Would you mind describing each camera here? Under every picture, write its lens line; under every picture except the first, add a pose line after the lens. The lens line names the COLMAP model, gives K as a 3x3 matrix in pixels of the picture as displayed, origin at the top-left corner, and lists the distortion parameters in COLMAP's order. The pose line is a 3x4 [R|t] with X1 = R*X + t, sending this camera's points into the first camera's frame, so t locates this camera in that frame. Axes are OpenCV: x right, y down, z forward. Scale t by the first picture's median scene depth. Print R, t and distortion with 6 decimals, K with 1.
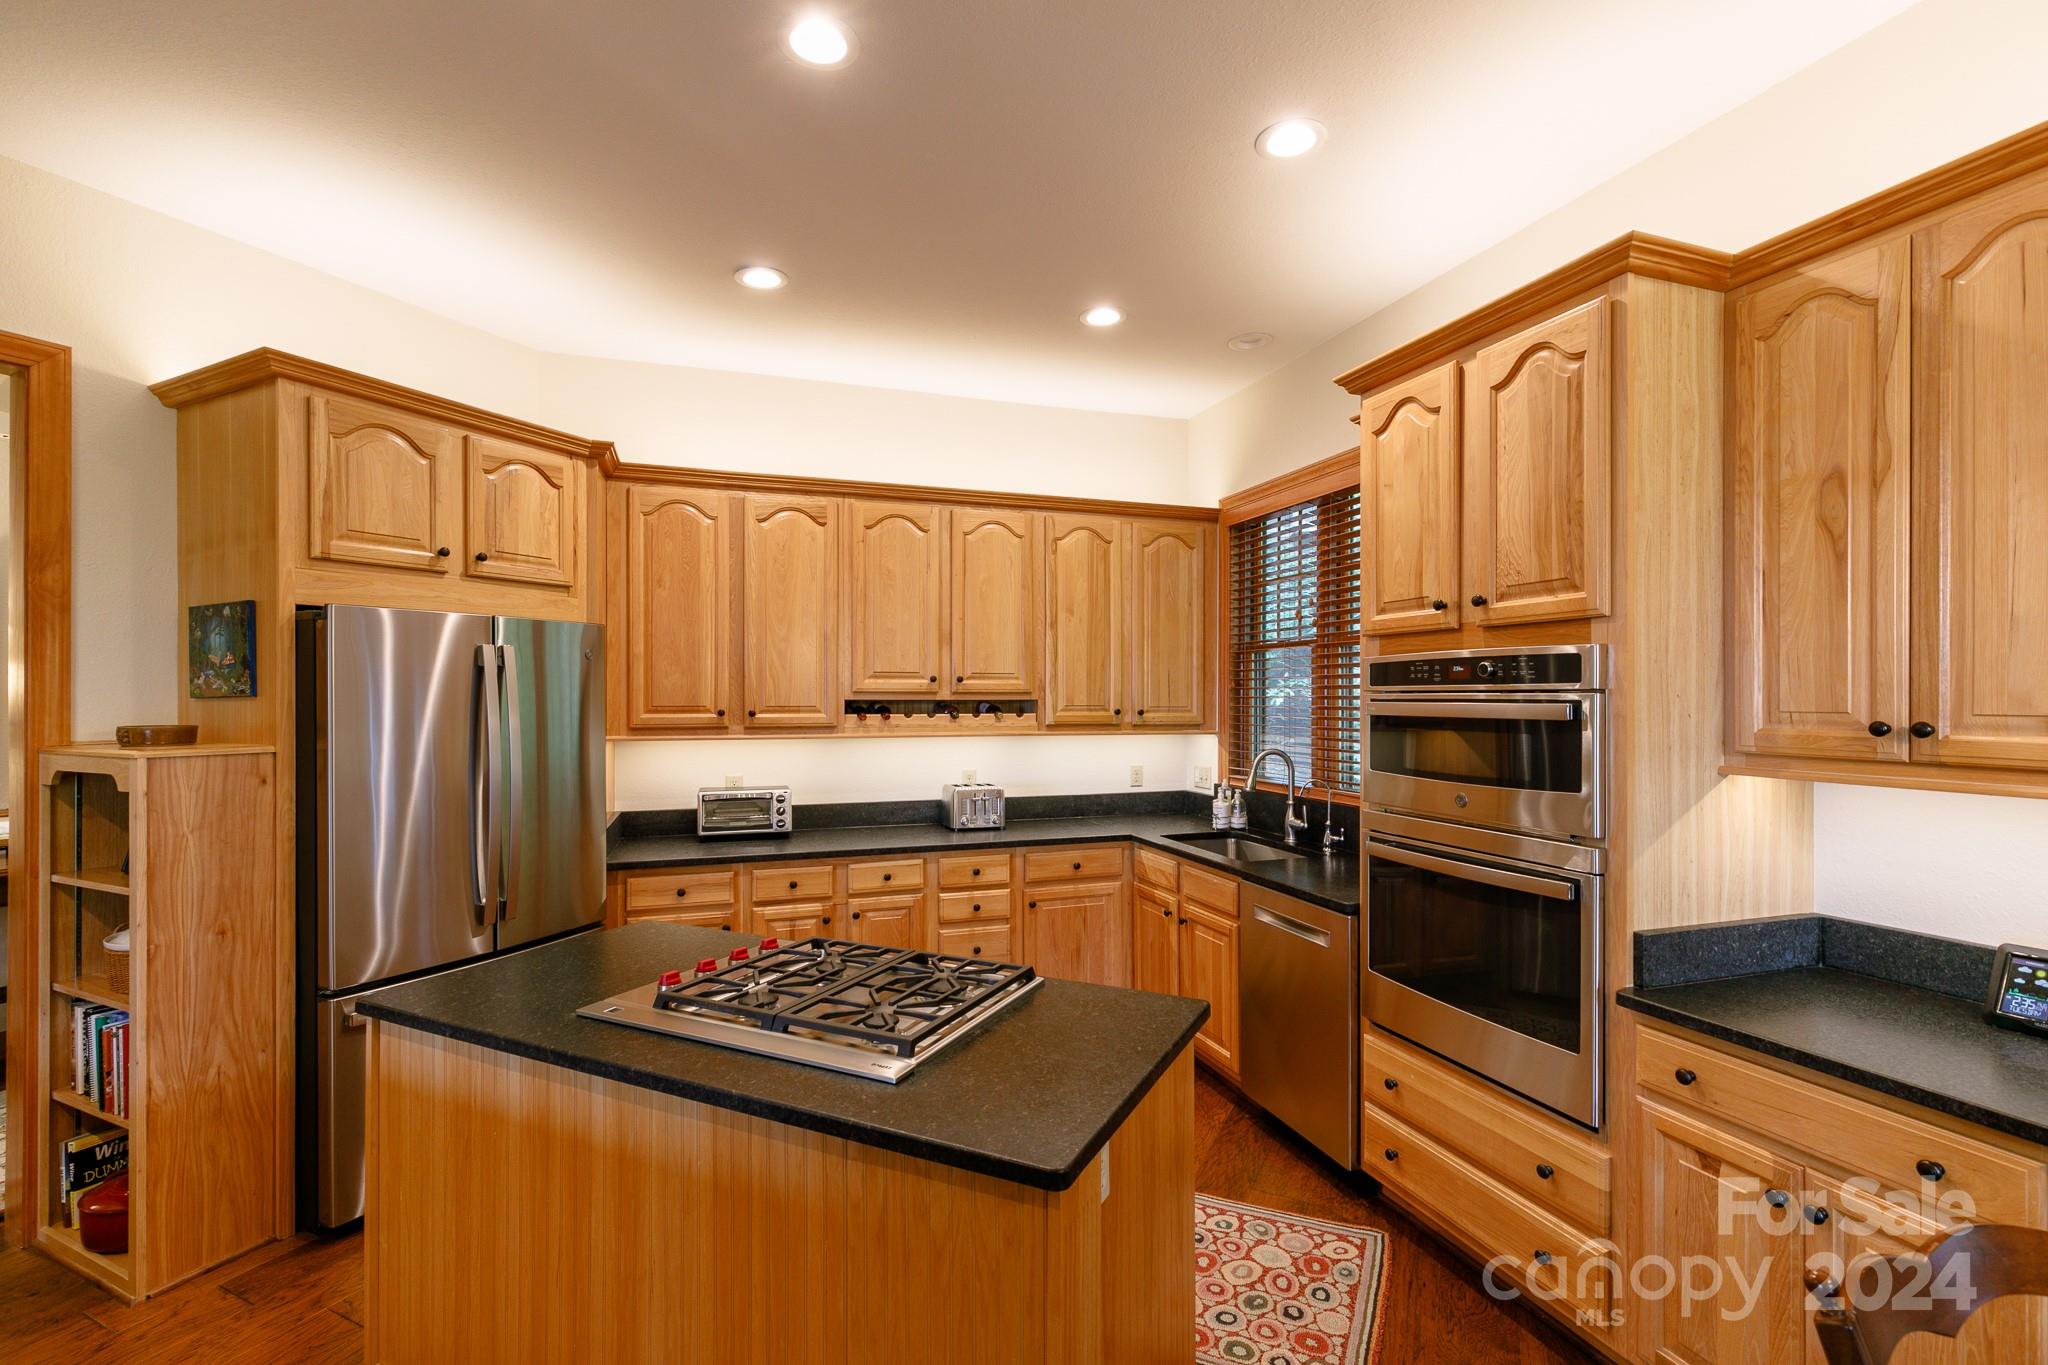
lens RADIAL K [[914.9, 0, 1011.8], [0, 914.9, 692.7], [0, 0, 1]] dist [0.002277, -0.000036]
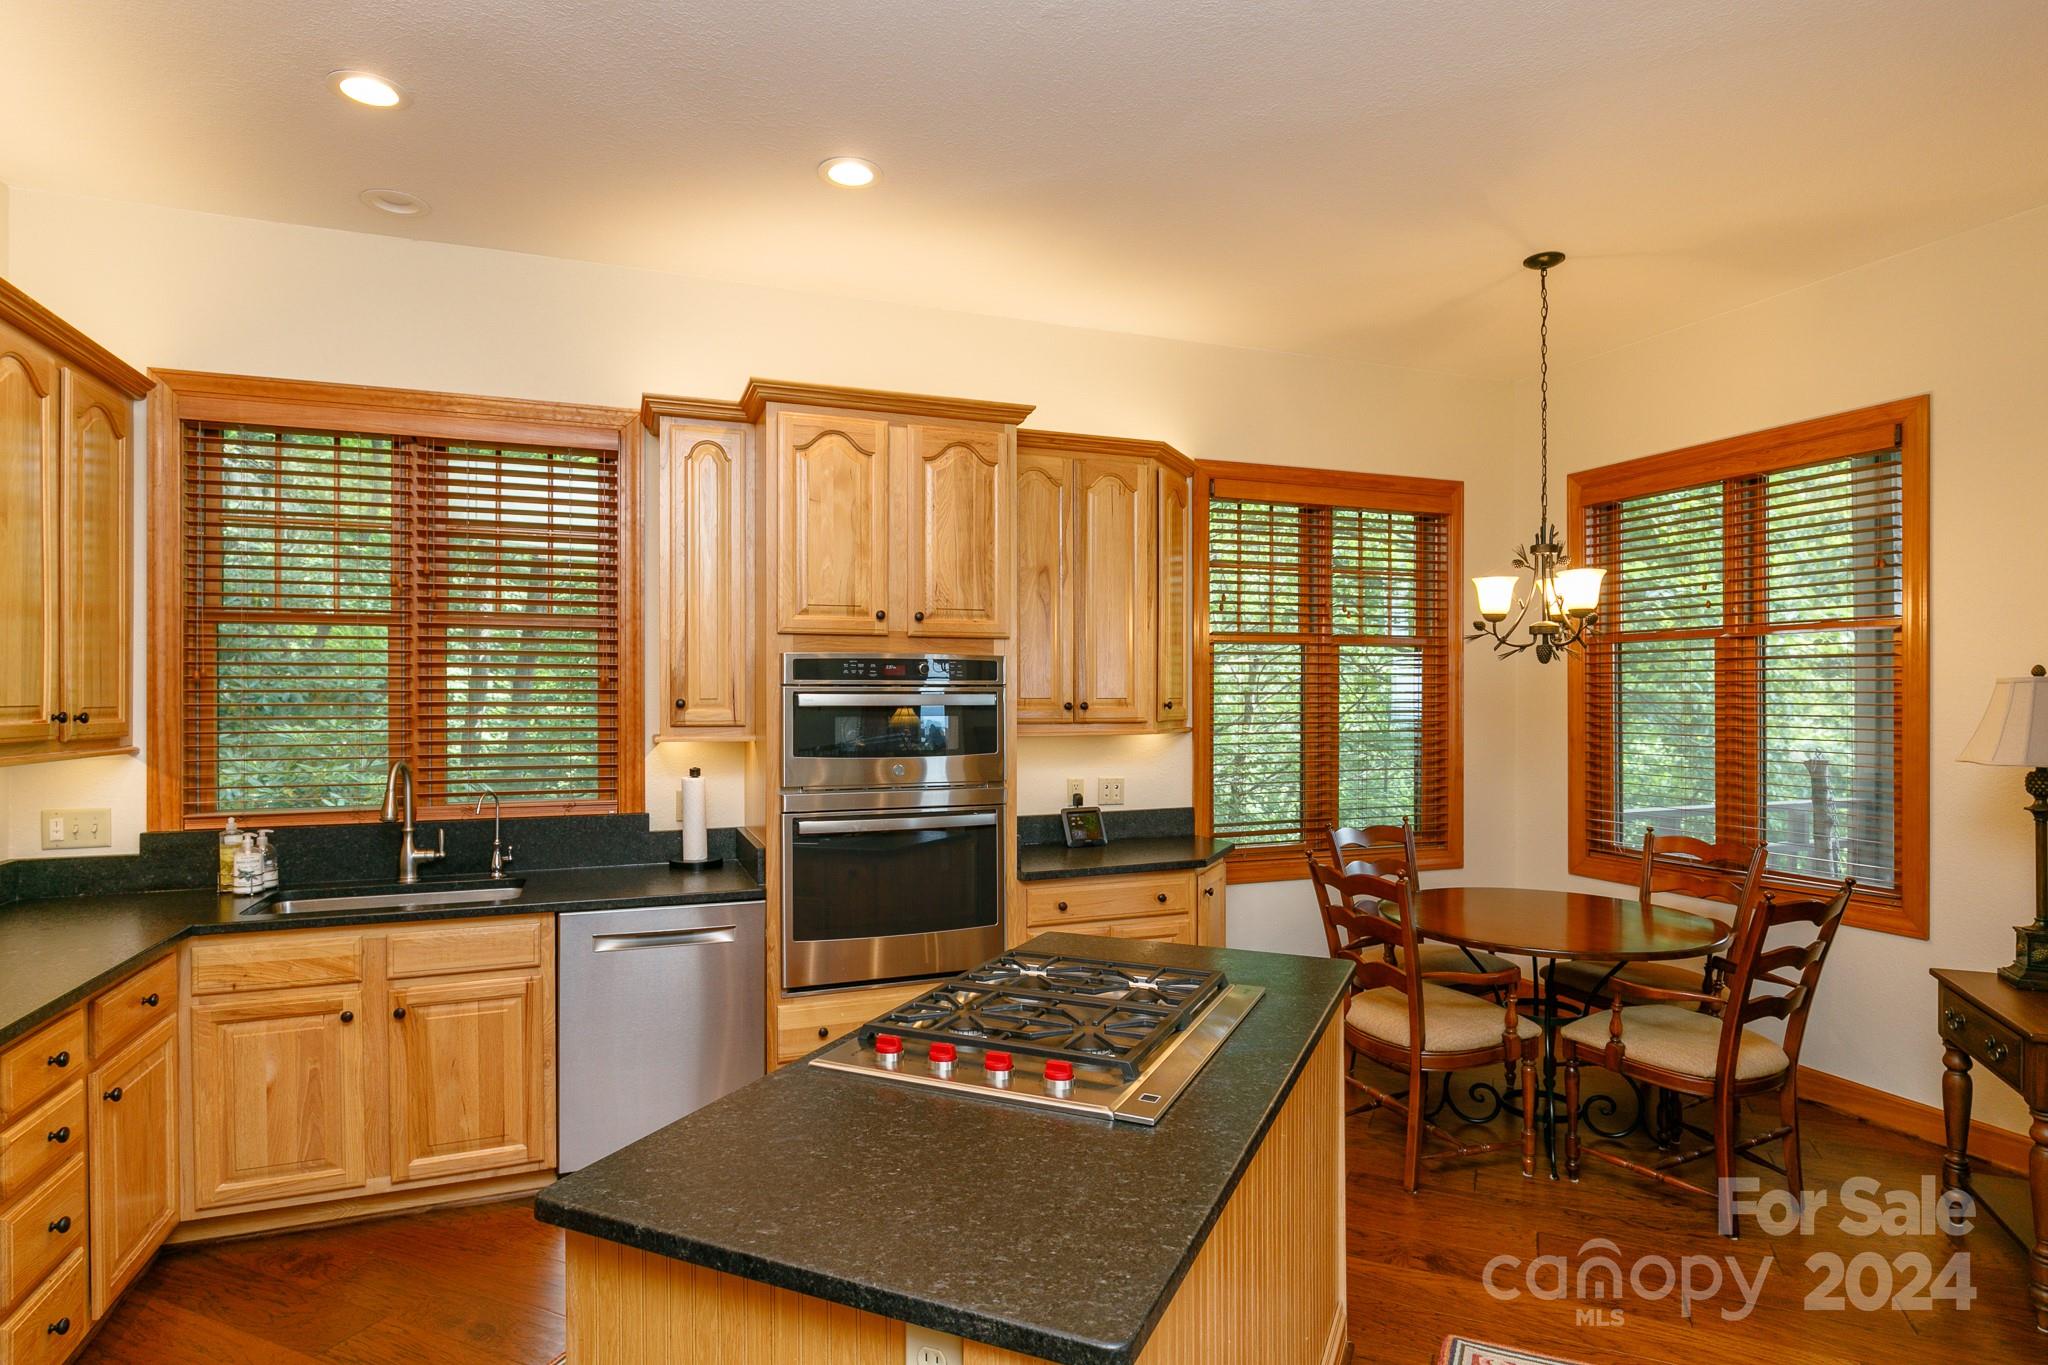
lens RADIAL K [[1083.6, 0, 1034.0], [0, 1083.6, 690.2], [0, 0, 1]] dist [-0.004366, -0.000847]
pose [[-0.046628, 0.000756, 0.998912, -0.818194], [-0.003546, 0.999993, -0.000922, 0.004676], [-0.998906, -0.003585, -0.046625, 0.707838]]
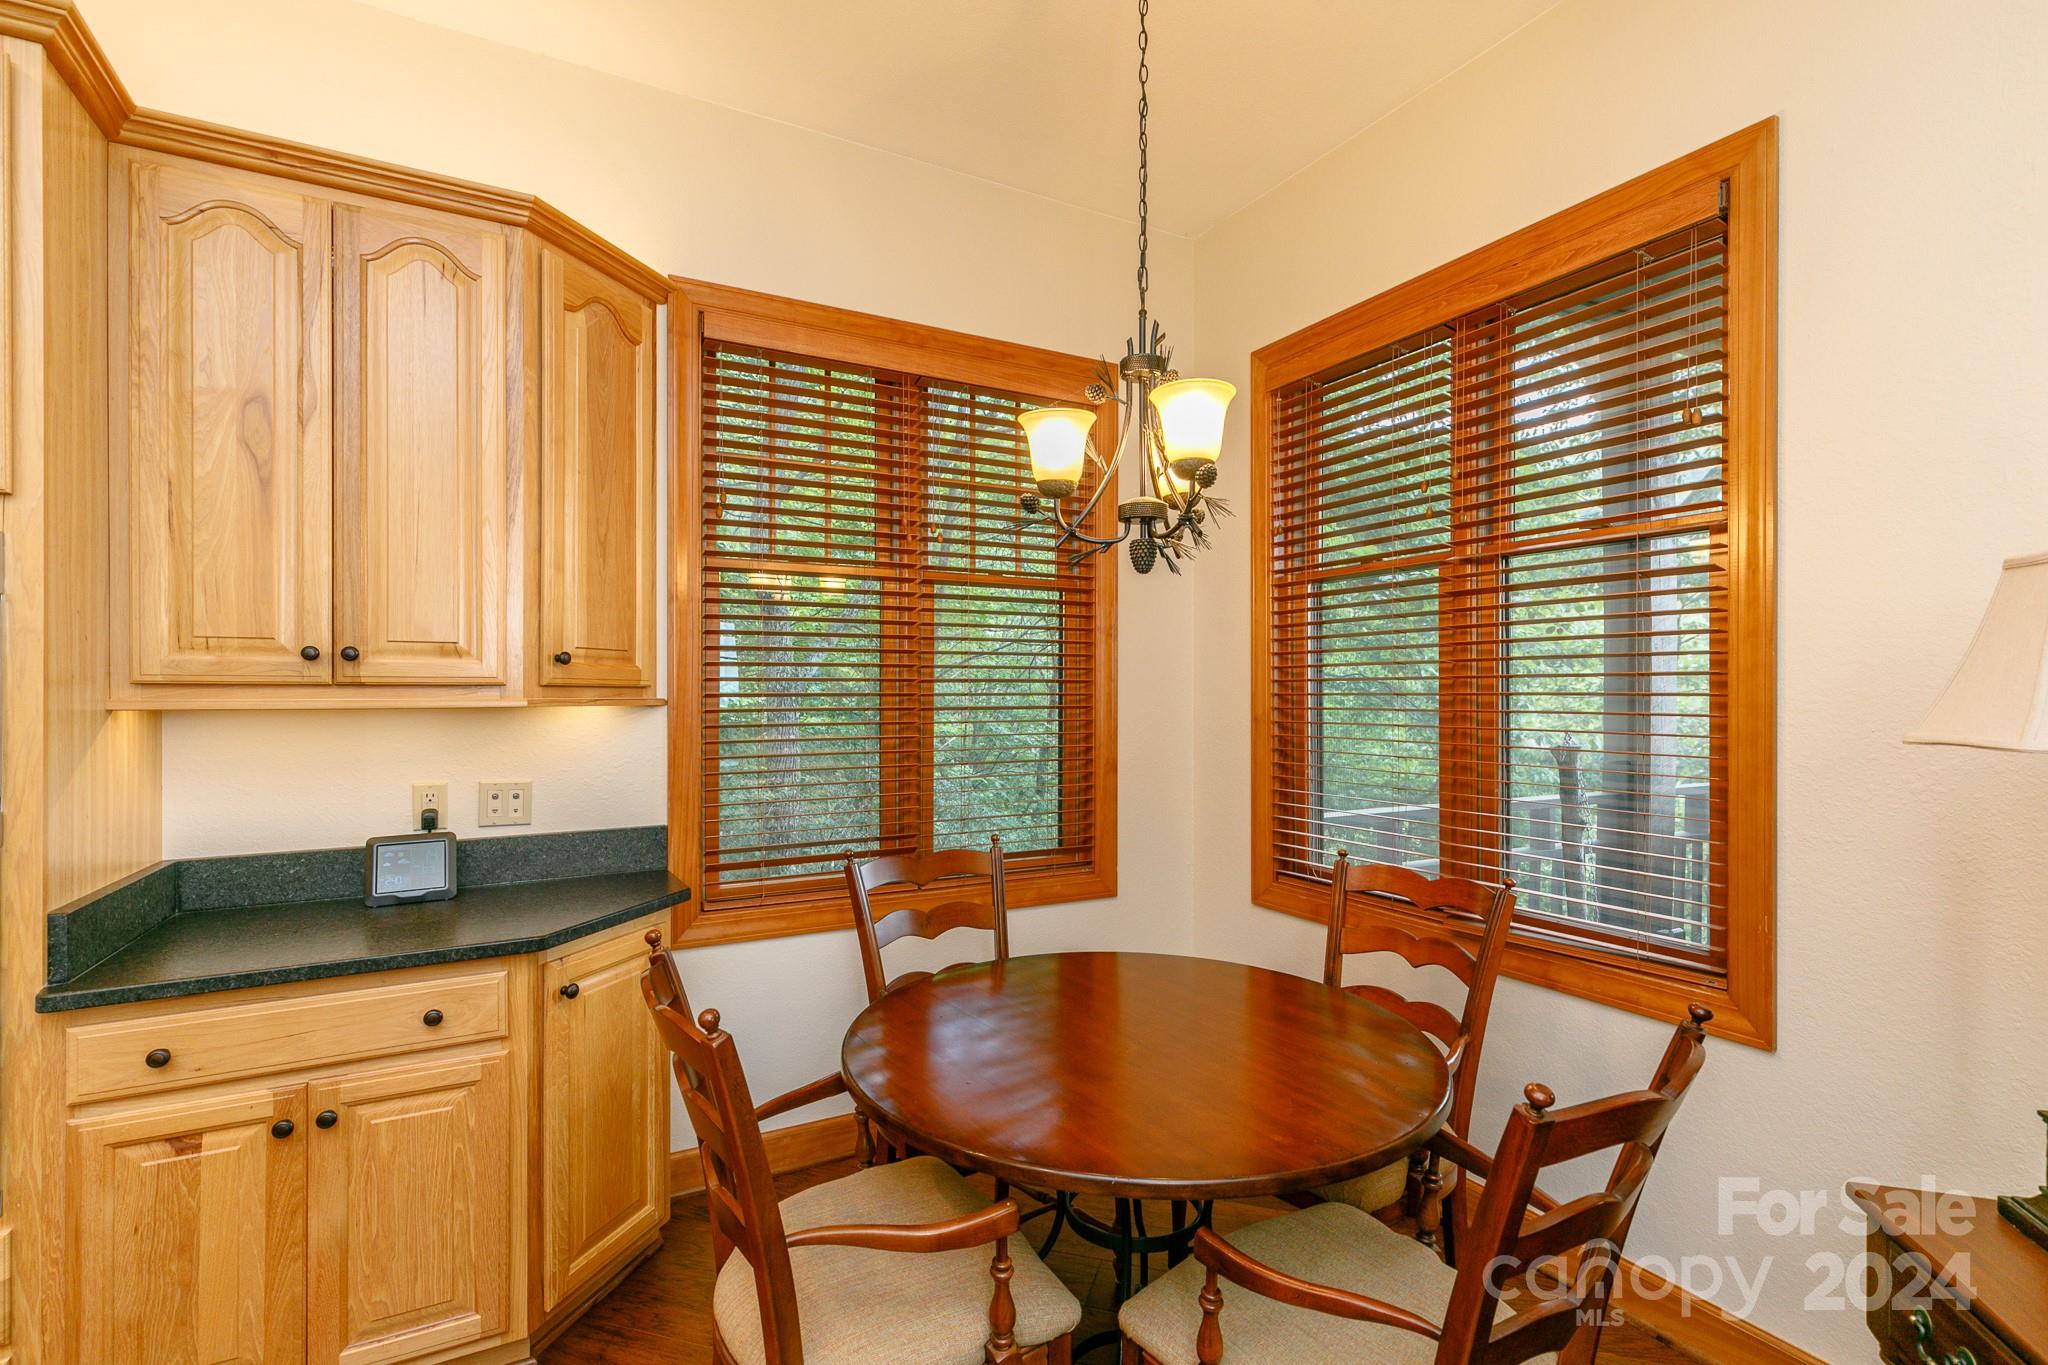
lens RADIAL K [[928.6, 0, 1022.8], [0, 928.6, 693.2], [0, 0, 1]] dist [0.004126, 0.000236]
pose [[-0.168329, -0.001737, 0.985729, -0.151187], [-0.004525, 0.999989, 0.000989, 0.048328], [-0.985720, -0.004294, -0.168335, 0.221751]]
